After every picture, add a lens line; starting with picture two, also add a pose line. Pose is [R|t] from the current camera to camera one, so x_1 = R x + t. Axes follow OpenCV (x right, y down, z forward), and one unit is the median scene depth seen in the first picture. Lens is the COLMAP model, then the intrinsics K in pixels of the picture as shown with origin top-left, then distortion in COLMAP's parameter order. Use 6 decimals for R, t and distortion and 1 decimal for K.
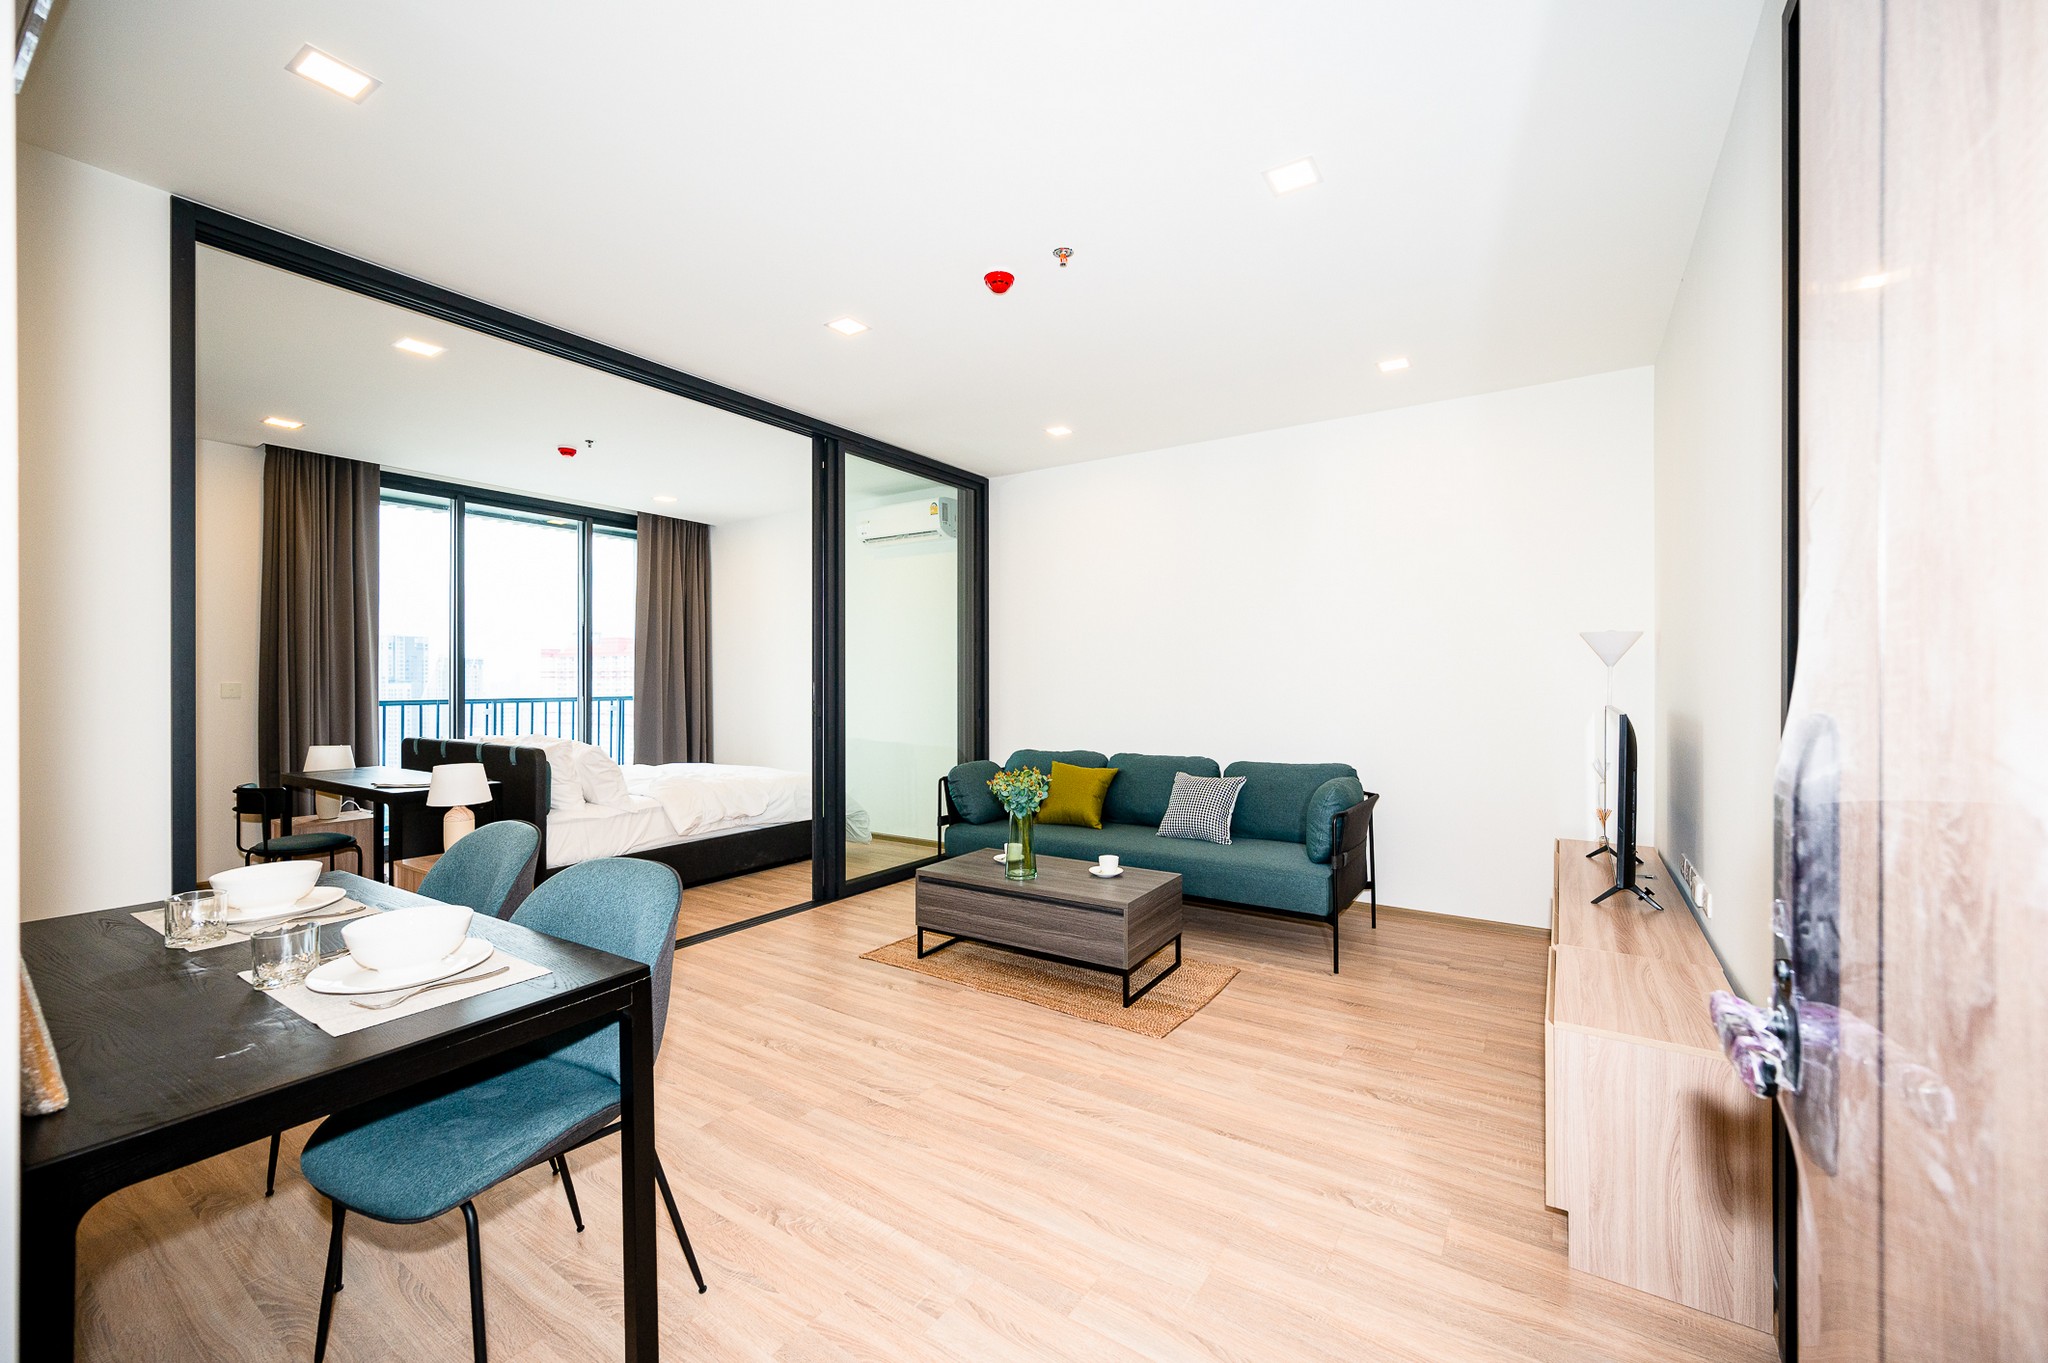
lens RADIAL K [[807.4, 0, 1027.9], [0, 807.4, 676.5], [0, 0, 1]] dist [-0.000295, -0.000010]
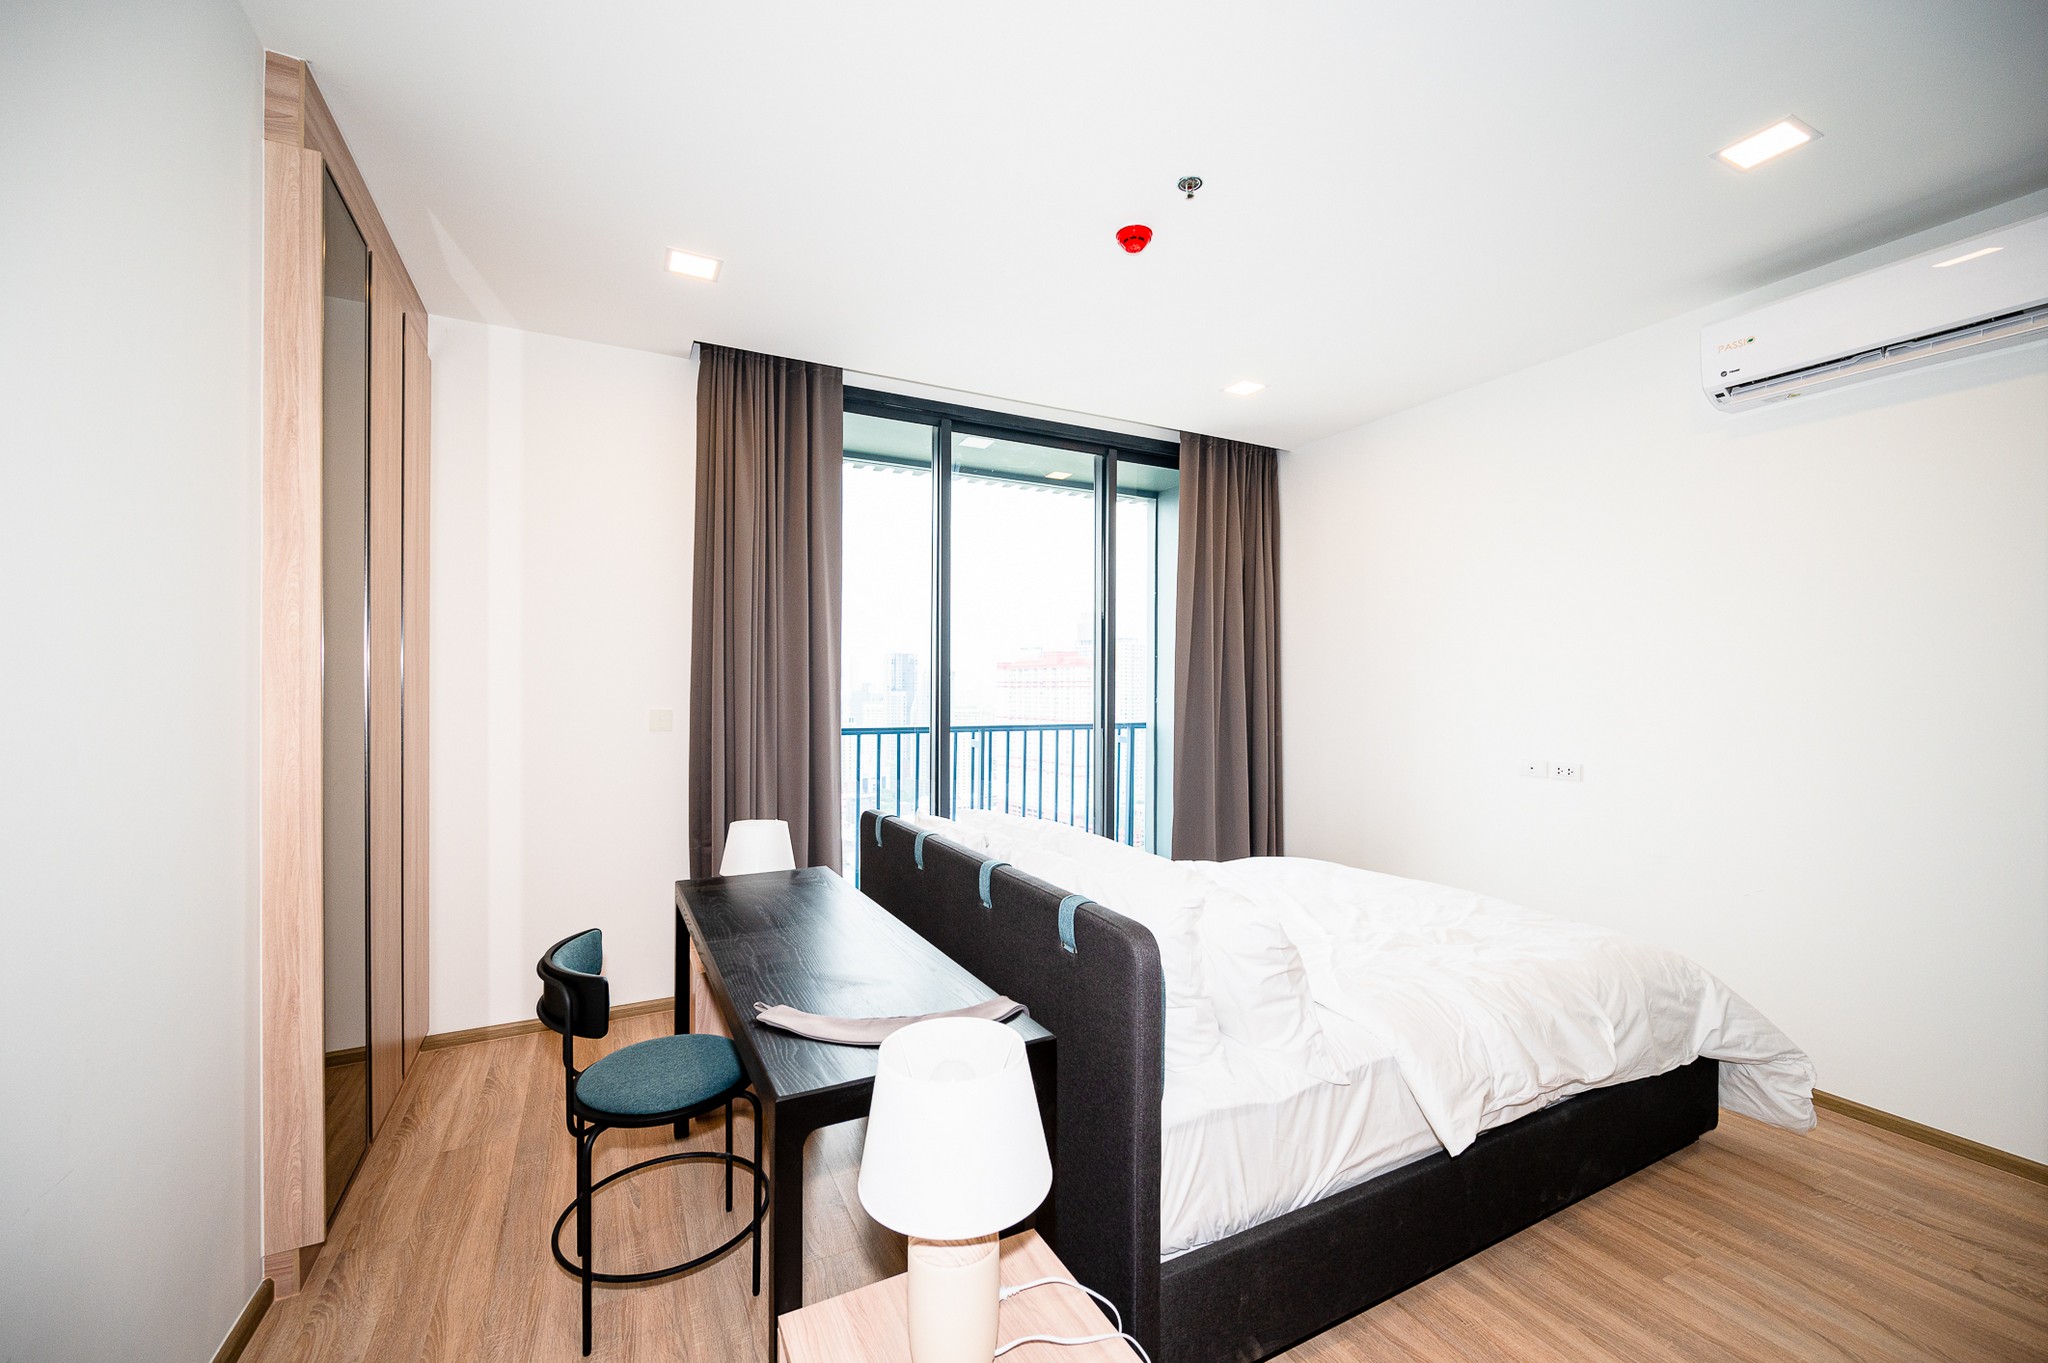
lens RADIAL K [[830.2, 0, 1035.7], [0, 830.2, 687.8], [0, 0, 1]] dist [-0.000324, -0.000024]
pose [[0.879144, 0.002547, -0.476550, -0.287166], [-0.002106, 0.999997, 0.001459, -0.007900], [0.476552, -0.000279, 0.879146, 0.401934]]
